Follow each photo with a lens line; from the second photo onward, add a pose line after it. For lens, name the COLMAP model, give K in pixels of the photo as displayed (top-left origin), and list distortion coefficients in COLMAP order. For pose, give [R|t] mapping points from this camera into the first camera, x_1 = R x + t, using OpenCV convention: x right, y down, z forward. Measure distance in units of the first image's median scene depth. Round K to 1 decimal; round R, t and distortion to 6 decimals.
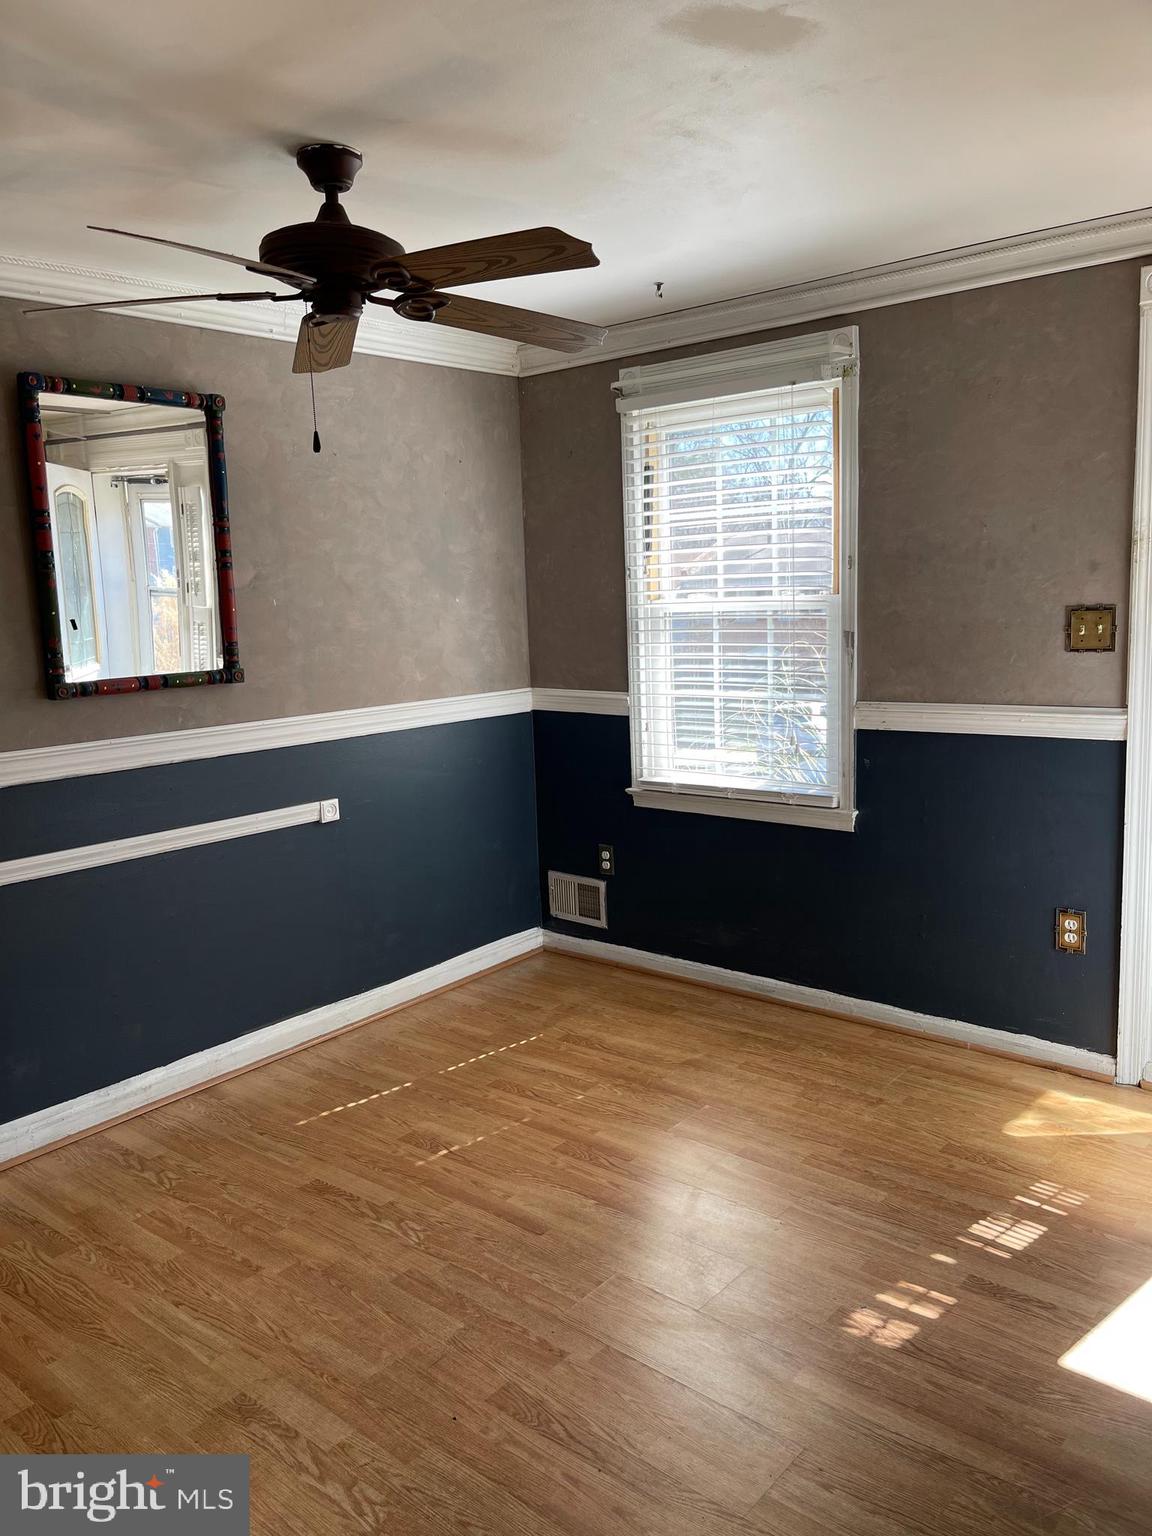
lens RADIAL K [[1163.4, 0, 567.2], [0, 1163.4, 775.1], [0, 0, 1]] dist [0.060980, -0.087901]
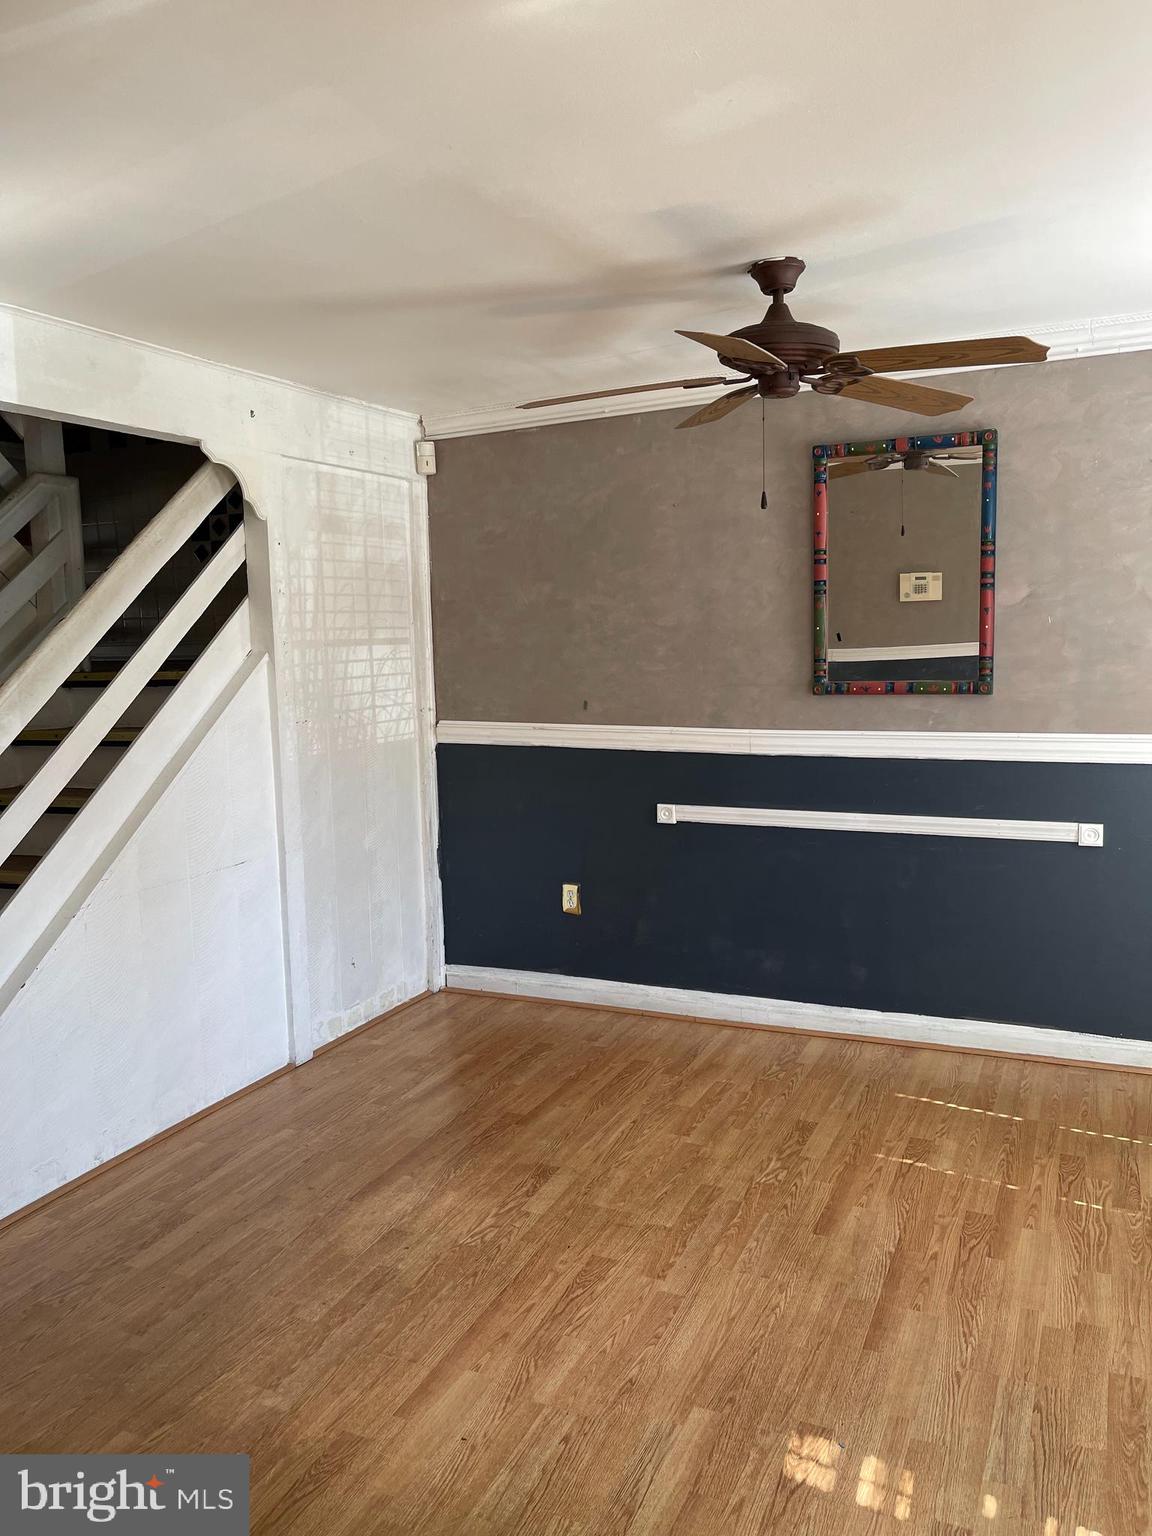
lens RADIAL K [[1163.4, 0, 565.6], [0, 1163.4, 762.9], [0, 0, 1]] dist [0.060980, -0.087901]
pose [[0.264001, 0.138096, -0.954585, 0.795144], [-0.130673, 0.985693, 0.106458, -0.099197], [0.955630, 0.096633, 0.278270, 0.413478]]
